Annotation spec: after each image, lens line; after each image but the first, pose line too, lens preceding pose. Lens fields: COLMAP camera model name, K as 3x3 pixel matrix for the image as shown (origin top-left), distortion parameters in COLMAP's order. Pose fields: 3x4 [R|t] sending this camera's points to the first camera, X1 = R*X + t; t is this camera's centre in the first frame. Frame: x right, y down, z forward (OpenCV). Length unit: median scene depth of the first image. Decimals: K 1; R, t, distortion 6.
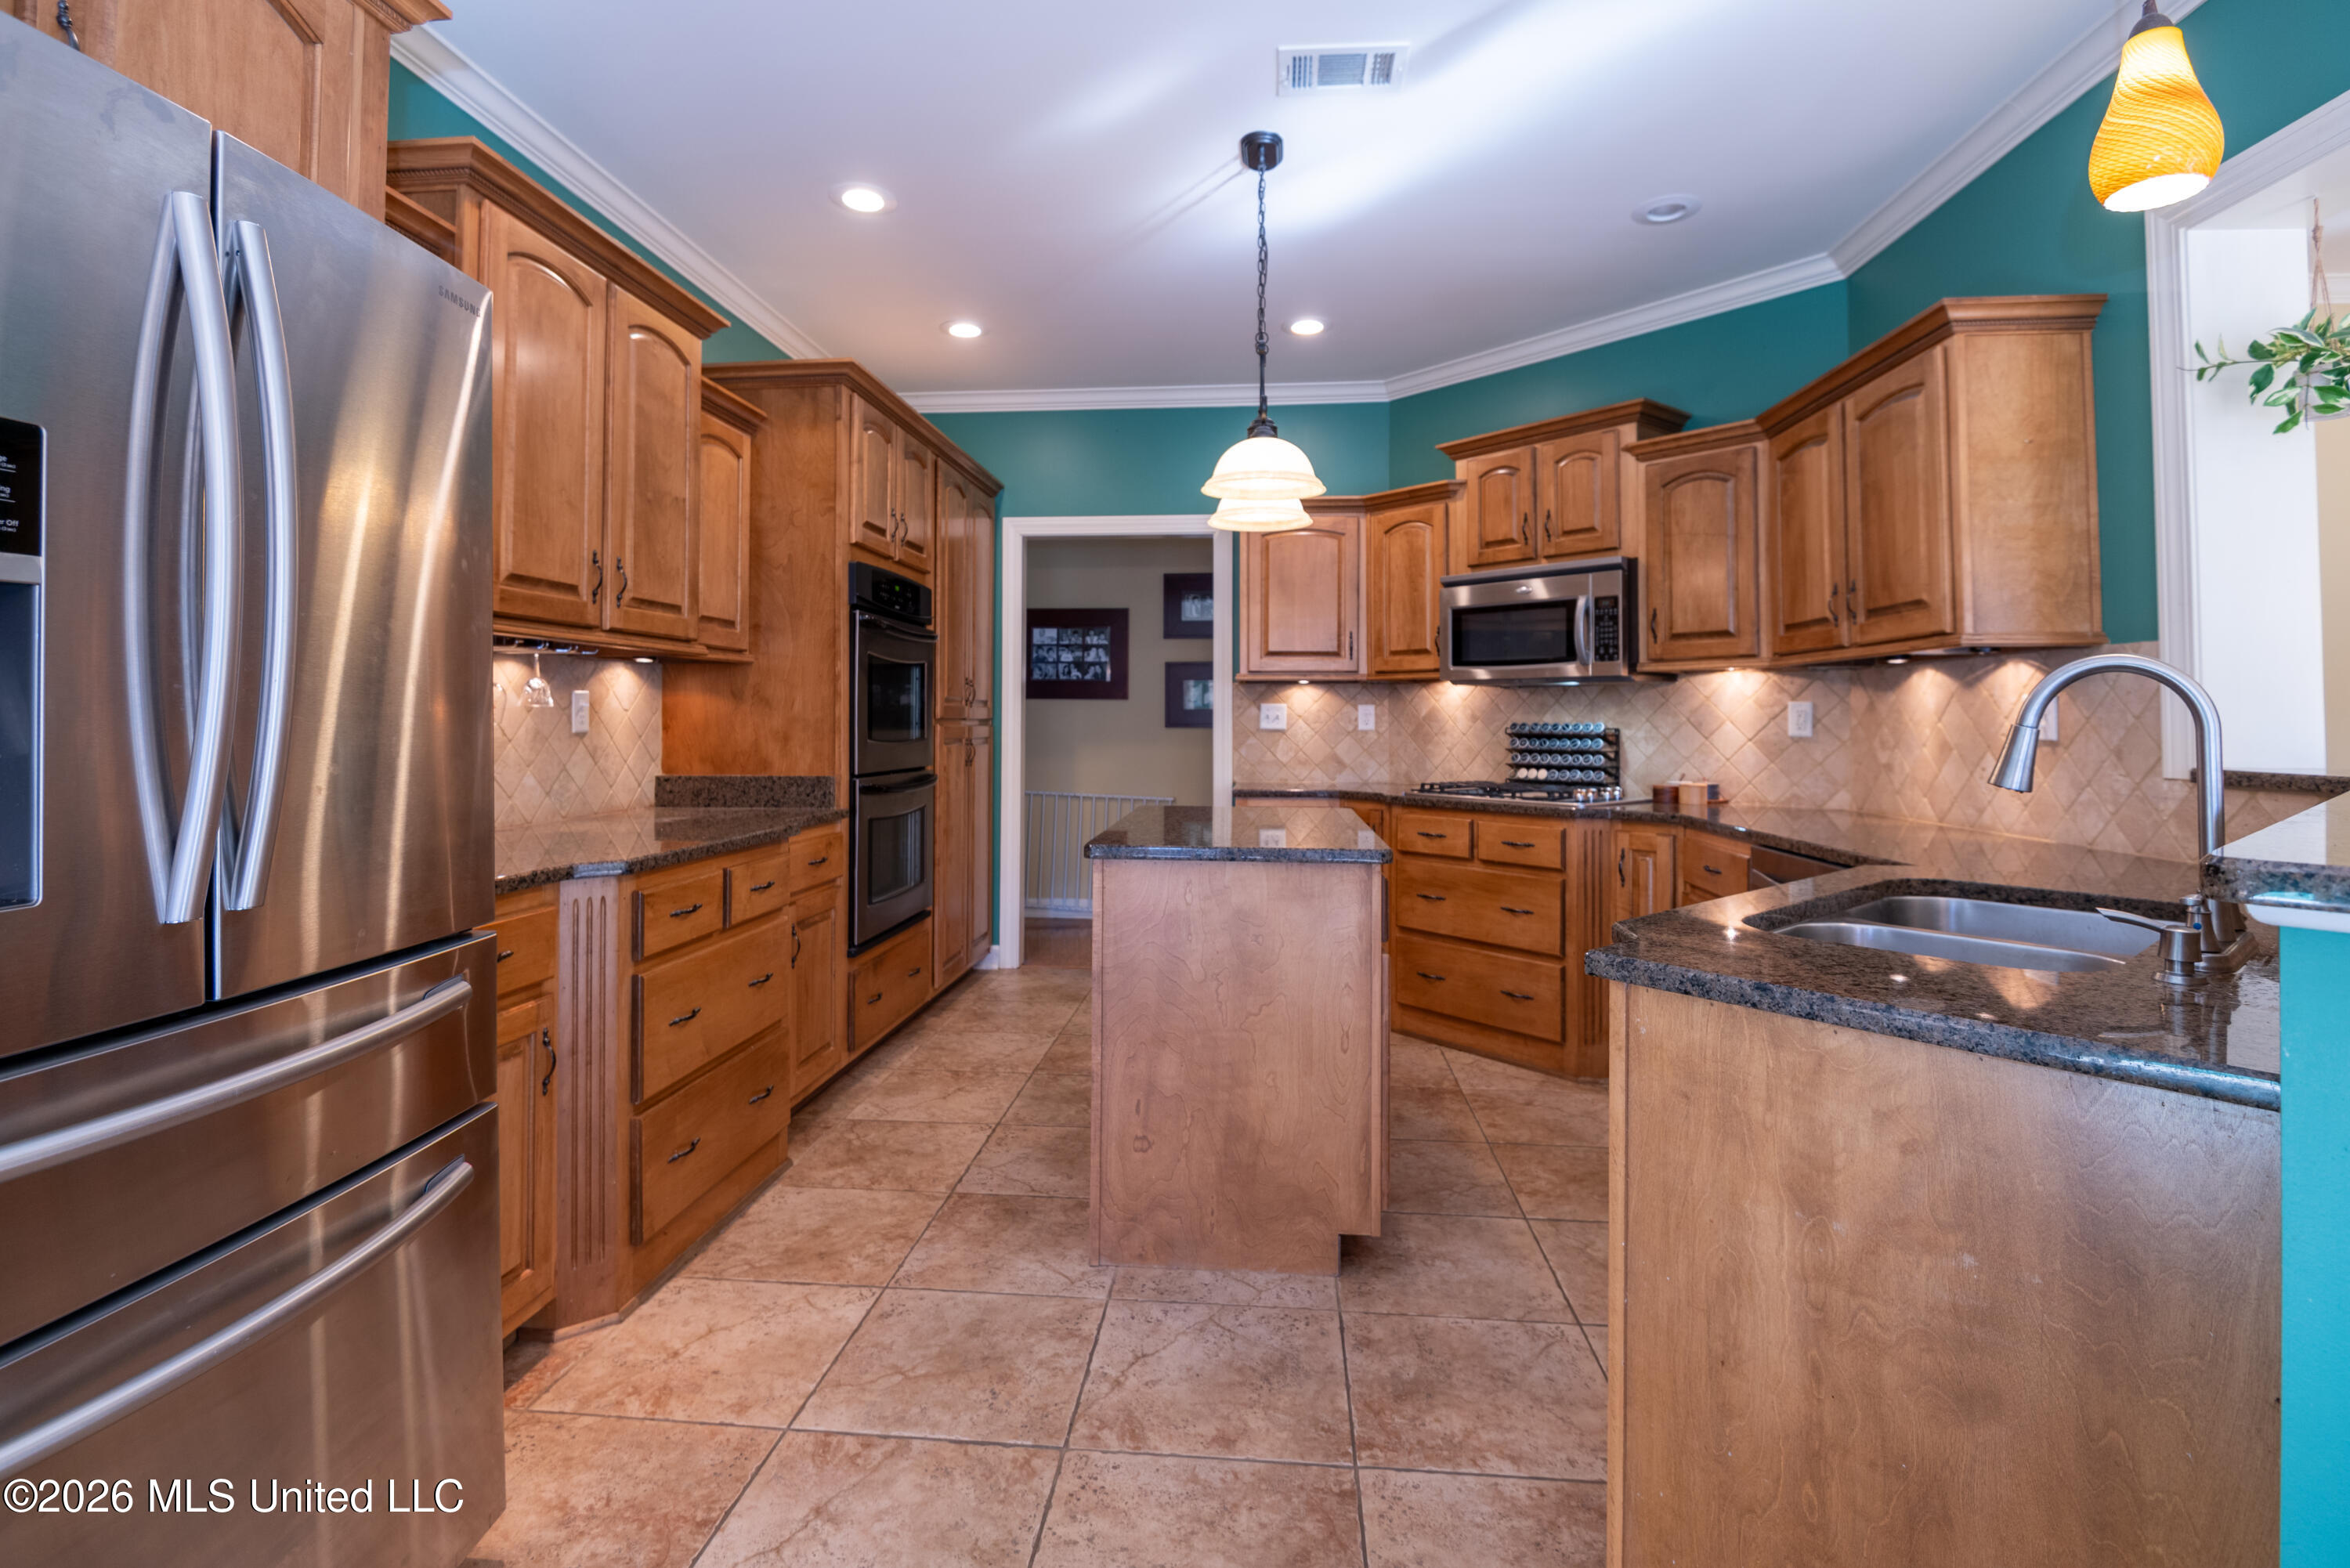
lens RADIAL K [[1099.6, 0, 1173.0], [0, 1099.6, 692.1], [0, 0, 1]] dist [-0.000114, -0.014856]
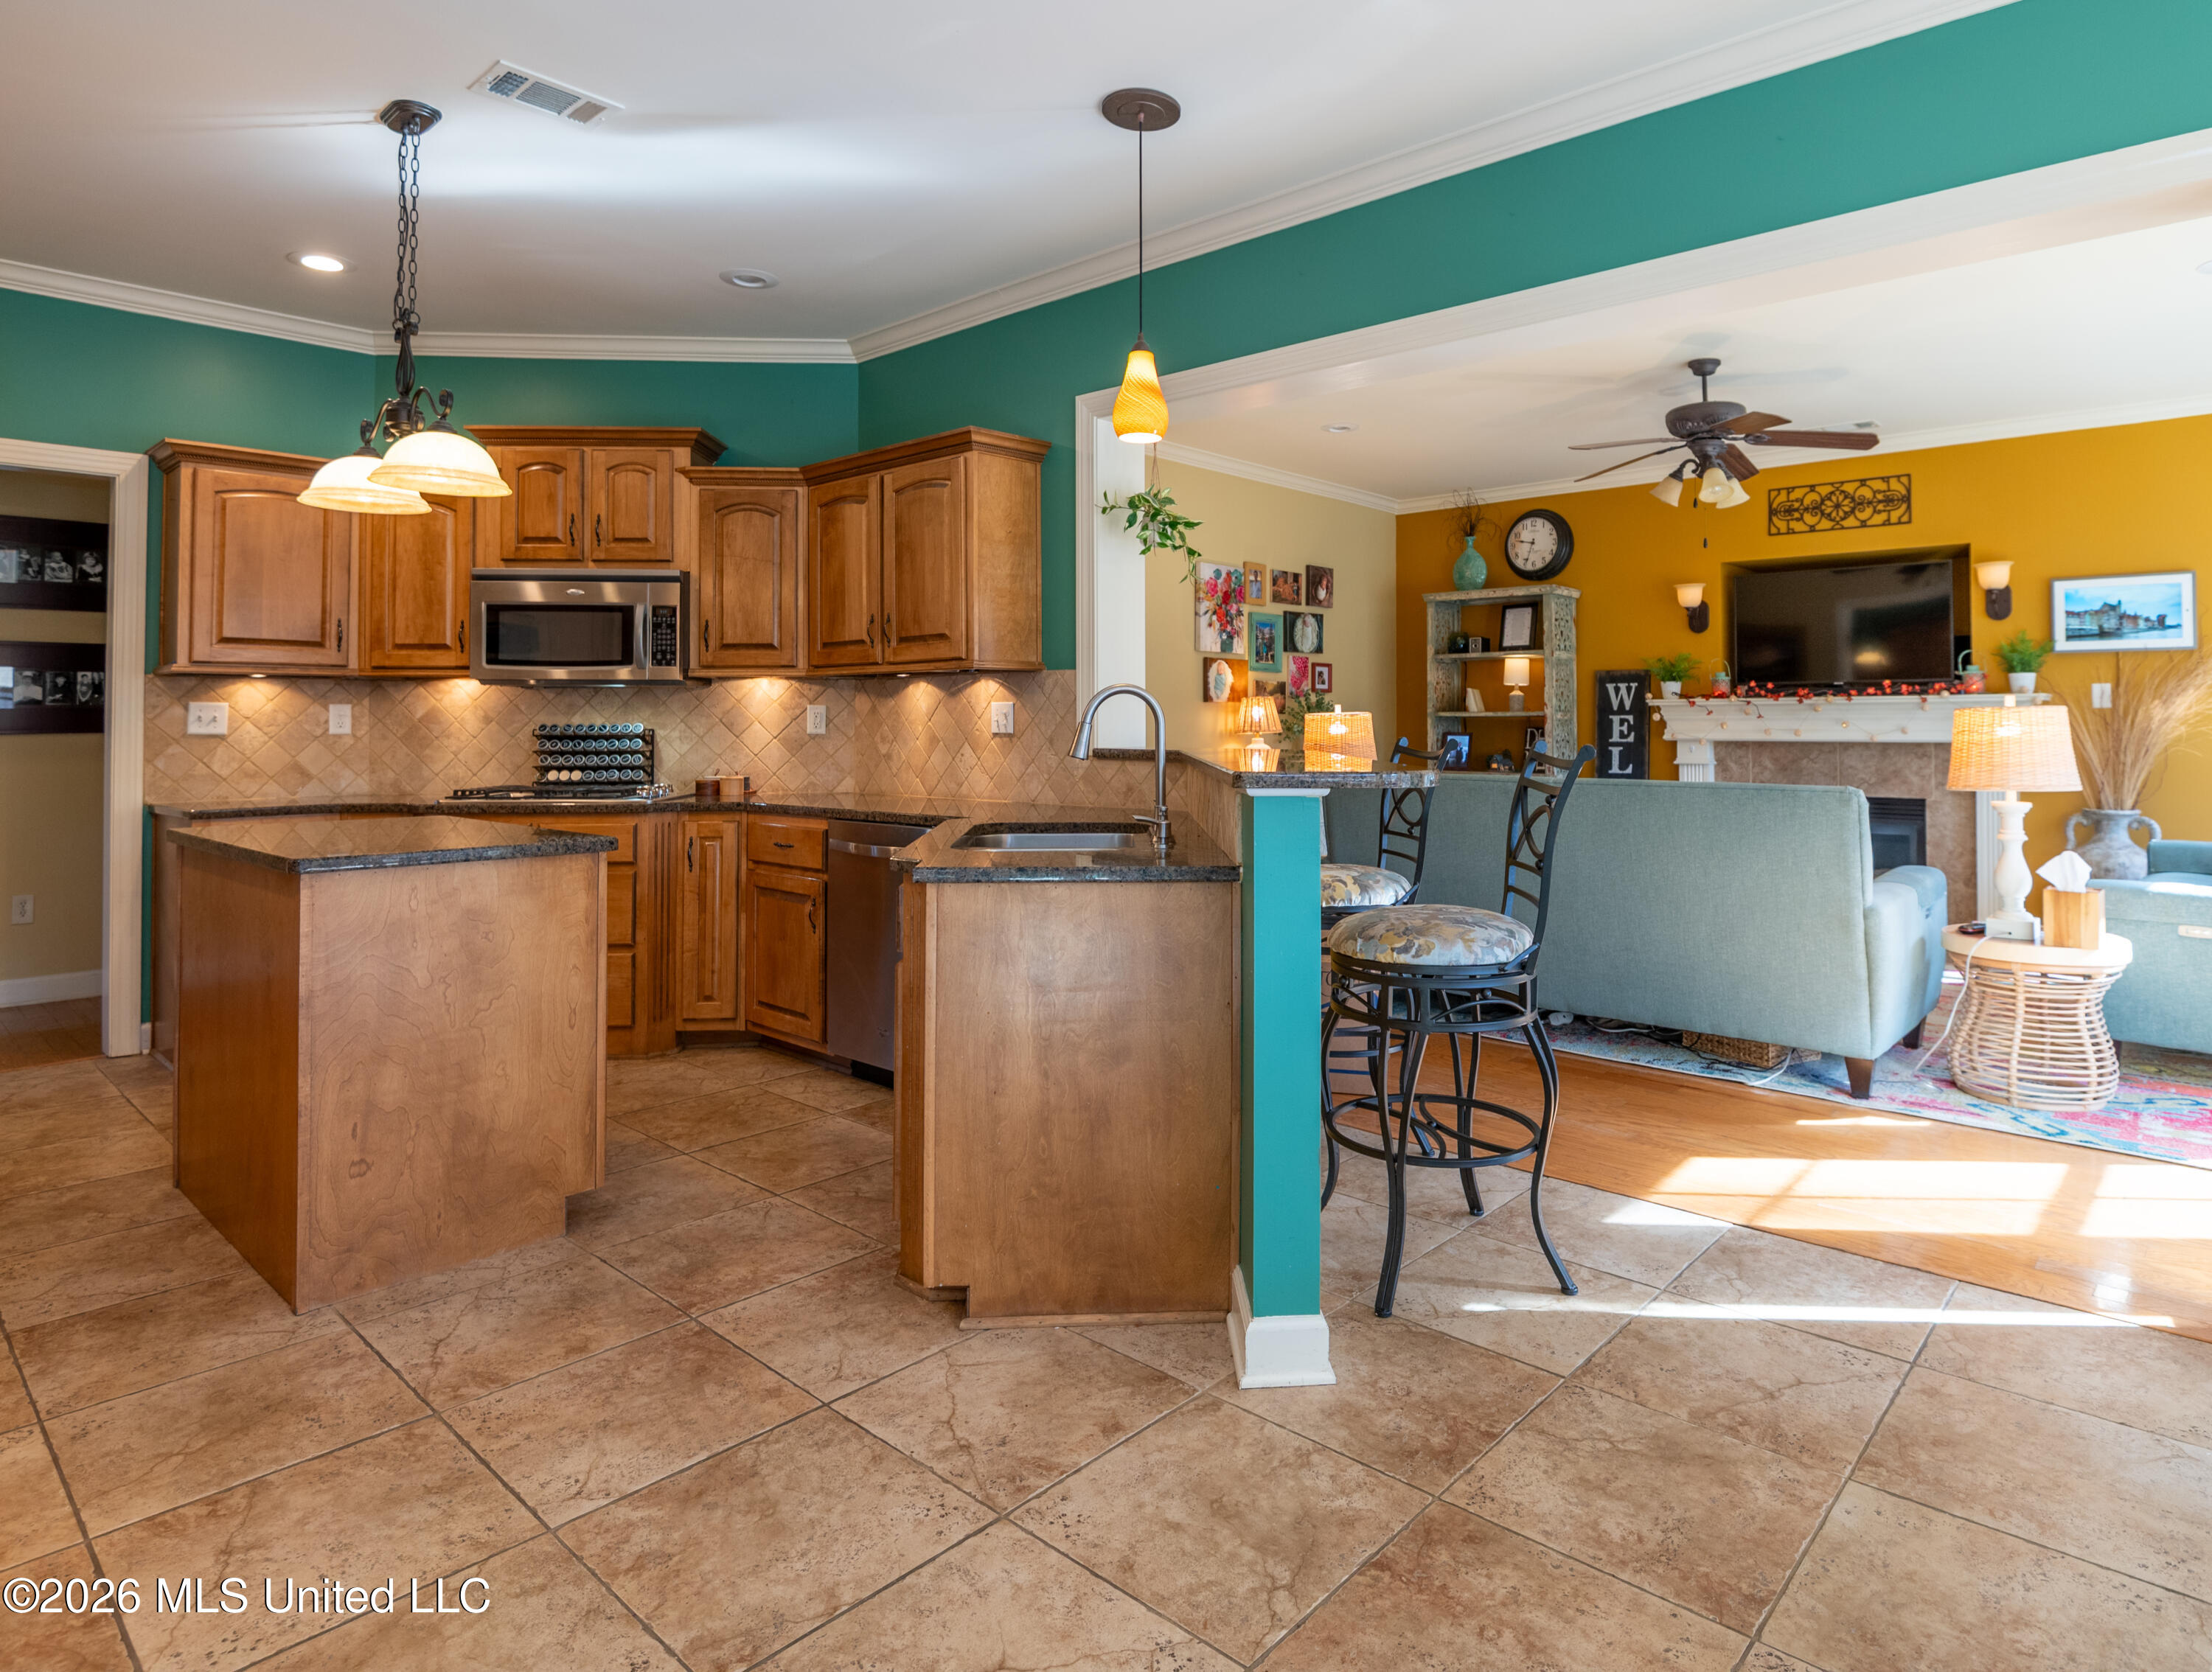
lens RADIAL K [[1265.3, 0, 1173.1], [0, 1265.3, 699.2], [0, 0, 1]] dist [0.000050, -0.012382]
pose [[0.589690, 0.008996, 0.807580, -0.351845], [-0.016109, 0.999870, 0.000625, -0.005248], [-0.807469, -0.013378, 0.589758, -0.147205]]
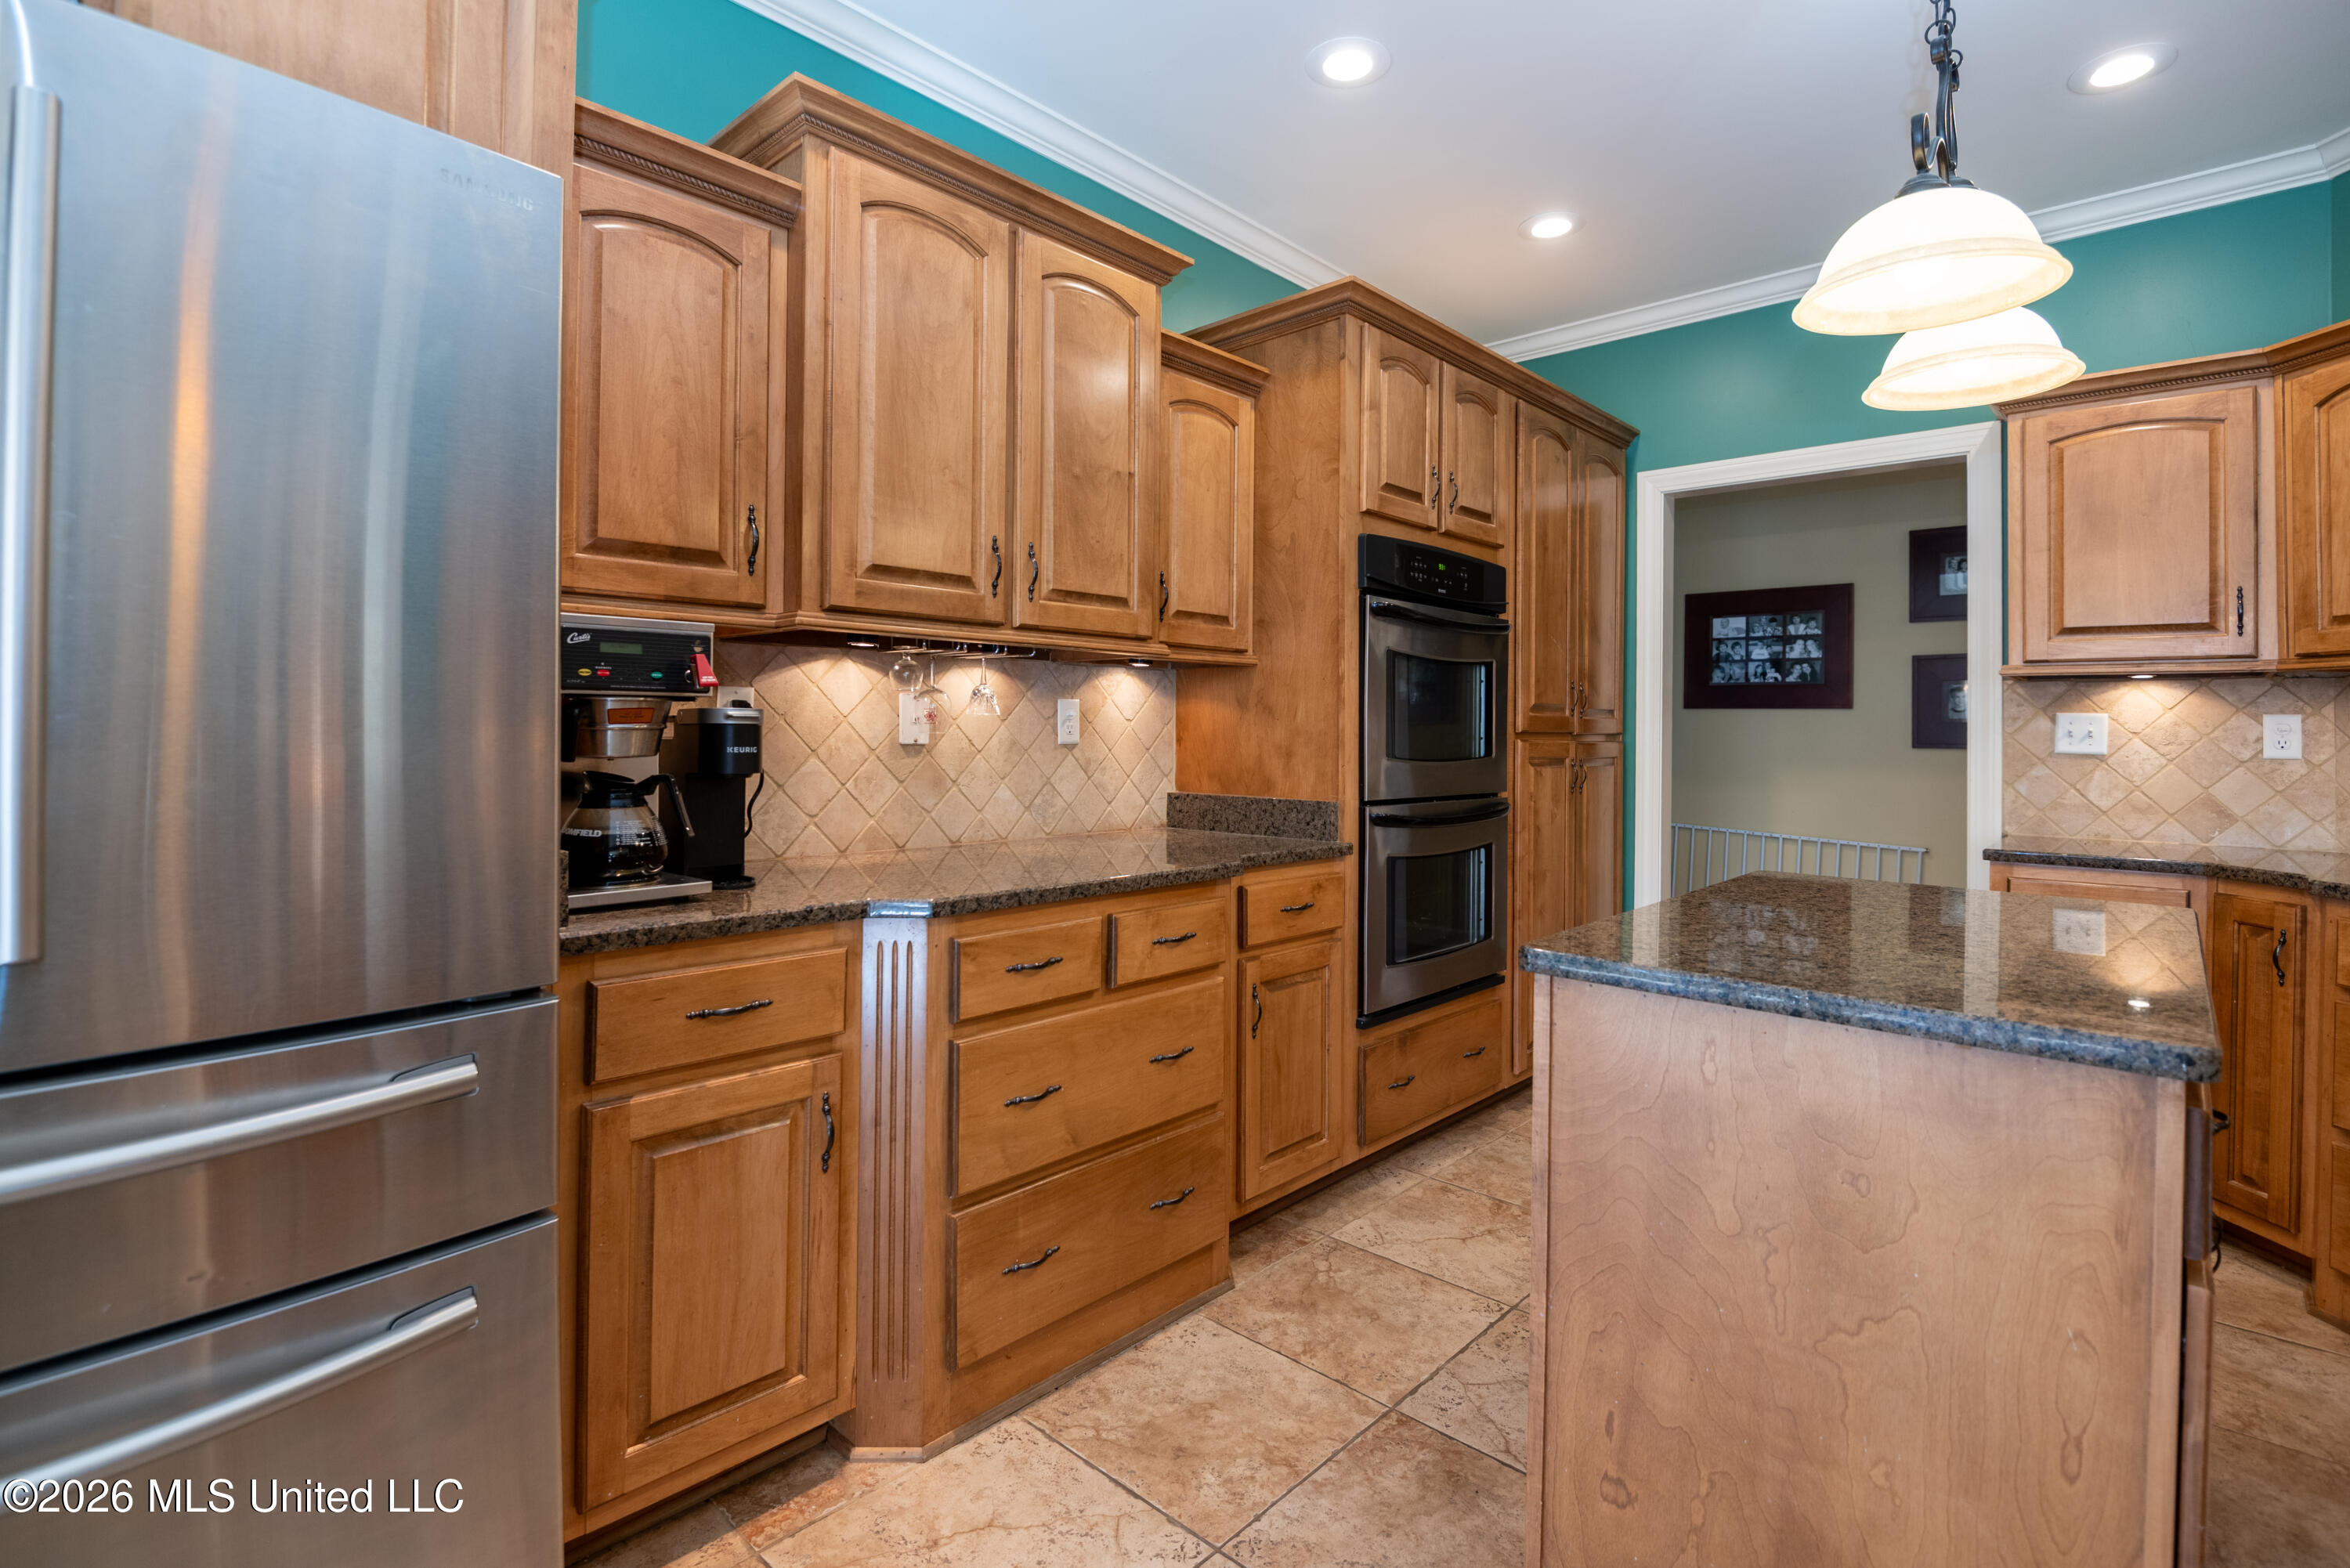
lens RADIAL K [[1098.6, 0, 1178.9], [0, 1098.6, 717.8], [0, 0, 1]] dist [-0.001419, -0.014408]
pose [[0.792361, -0.000093, -0.610053, 0.095111], [0.006479, 0.999945, 0.008263, 0.007439], [0.610019, -0.010499, 0.792317, 0.301995]]
